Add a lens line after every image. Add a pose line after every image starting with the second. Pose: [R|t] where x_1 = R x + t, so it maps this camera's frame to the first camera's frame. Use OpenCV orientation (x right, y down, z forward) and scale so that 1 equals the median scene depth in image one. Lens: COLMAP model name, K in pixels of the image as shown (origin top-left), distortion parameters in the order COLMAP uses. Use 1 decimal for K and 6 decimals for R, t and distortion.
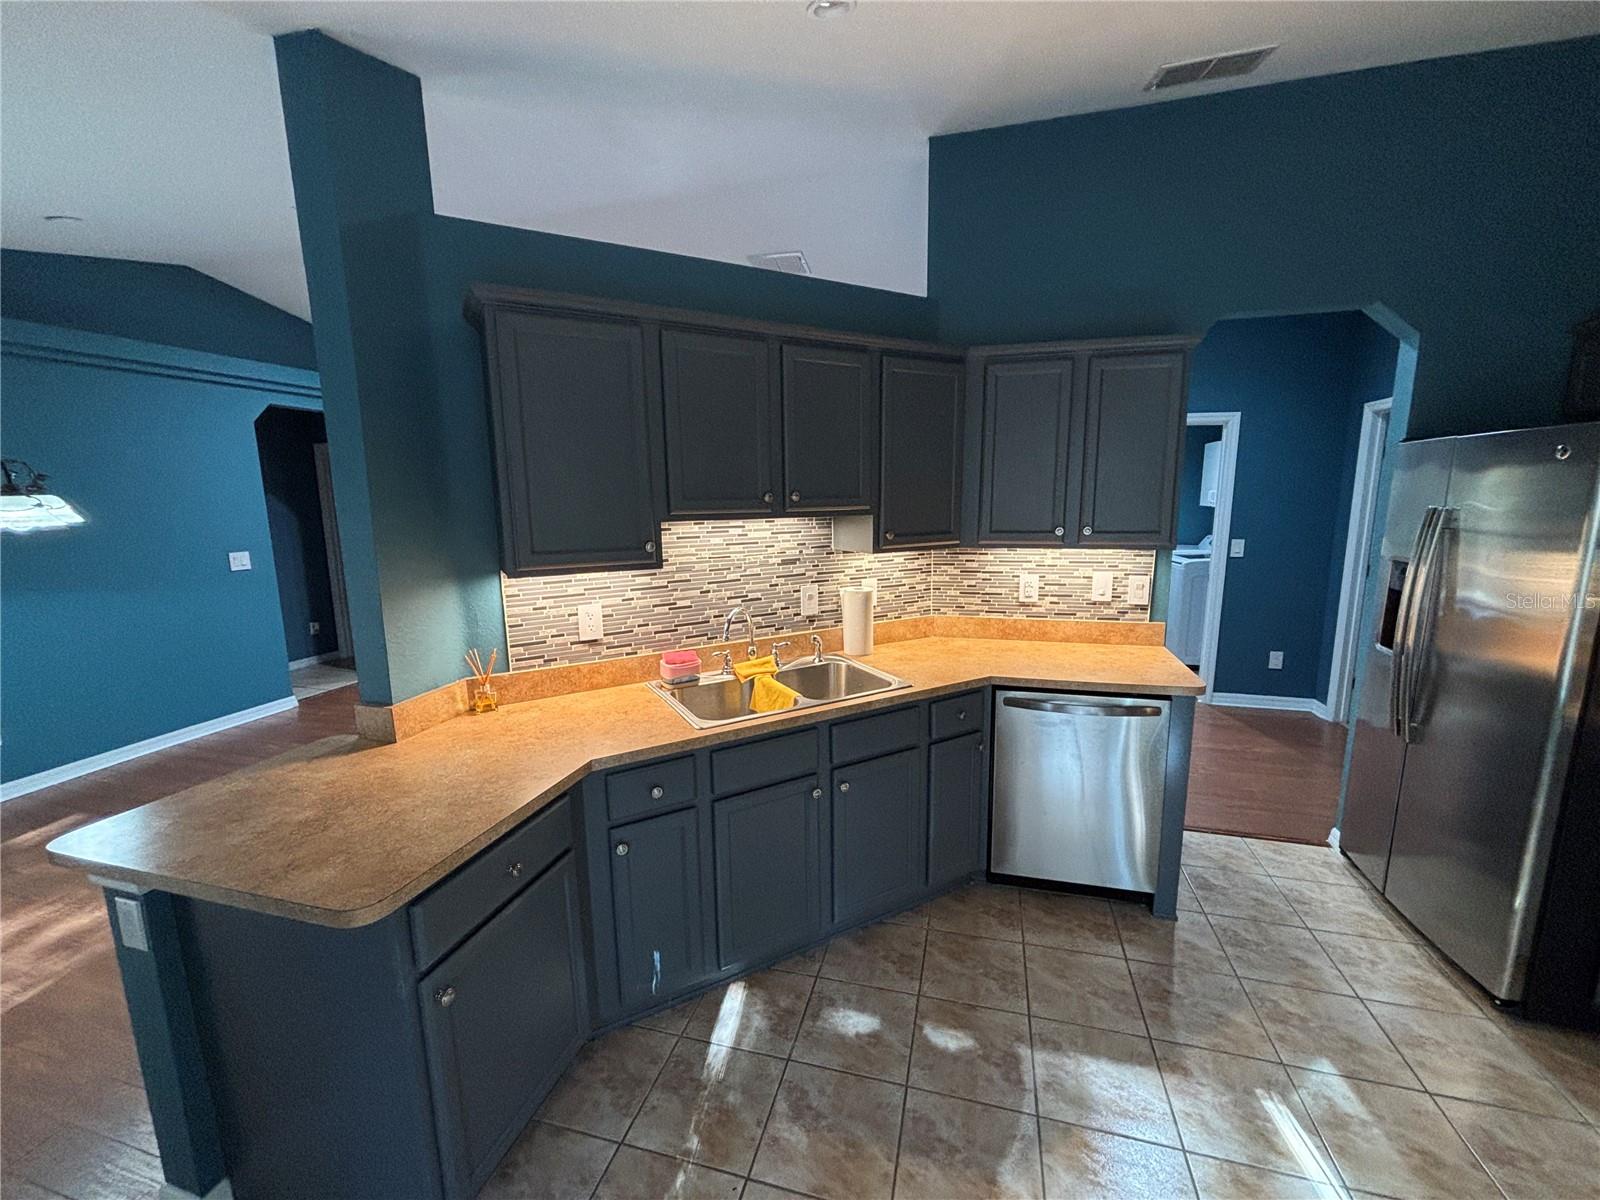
lens RADIAL K [[652.8, 0, 803.6], [0, 652.8, 603.1], [0, 0, 1]] dist [0.006535, -0.001261]
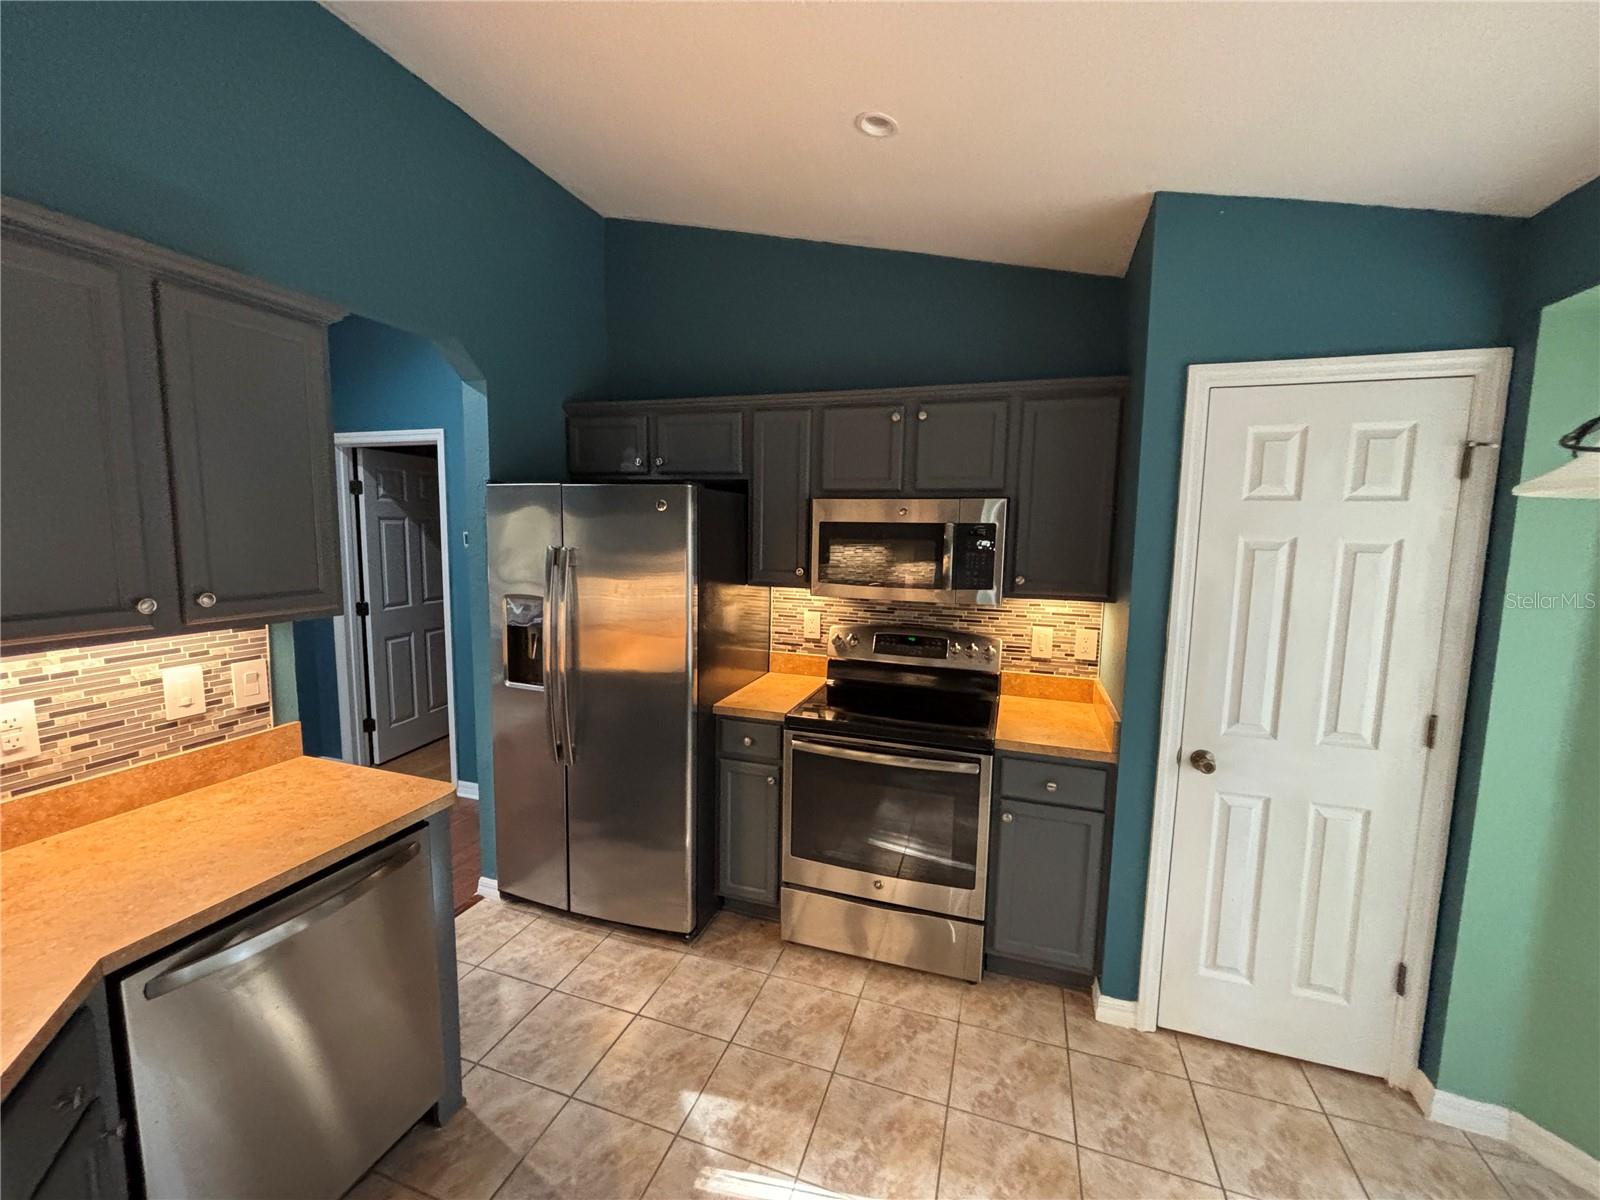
lens RADIAL K [[652.8, 0, 800.9], [0, 652.8, 598.7], [0, 0, 1]] dist [0.006535, -0.001261]
pose [[0.054100, -0.100498, 0.993465, -0.078897], [0.148237, 0.984706, 0.091540, -0.077949], [-0.987471, 0.142316, 0.068170, 0.412063]]
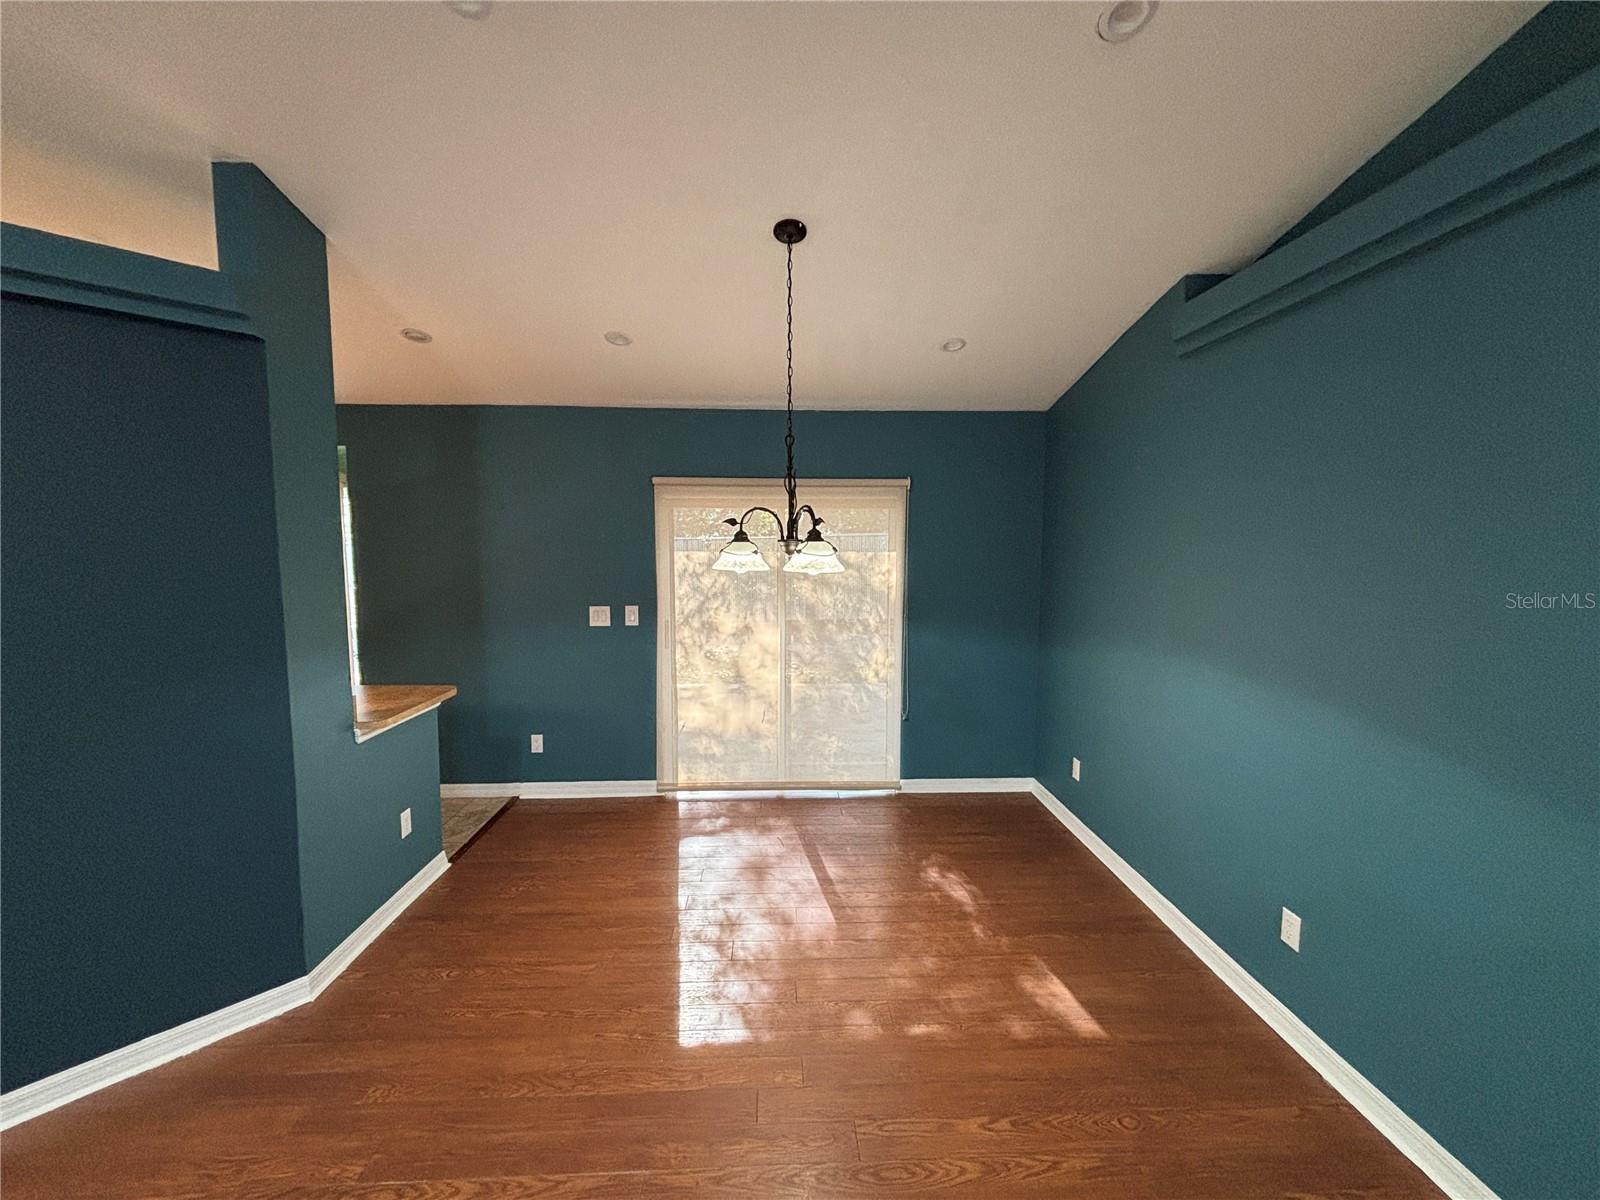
lens RADIAL K [[652.8, 0, 797.7], [0, 652.8, 586.3], [0, 0, 1]] dist [0.006535, -0.001261]
pose [[-0.949610, 0.035968, -0.311363, -0.773790], [-0.040554, 0.970944, 0.235844, -0.289314], [0.310799, 0.236587, -0.920560, 1.678791]]
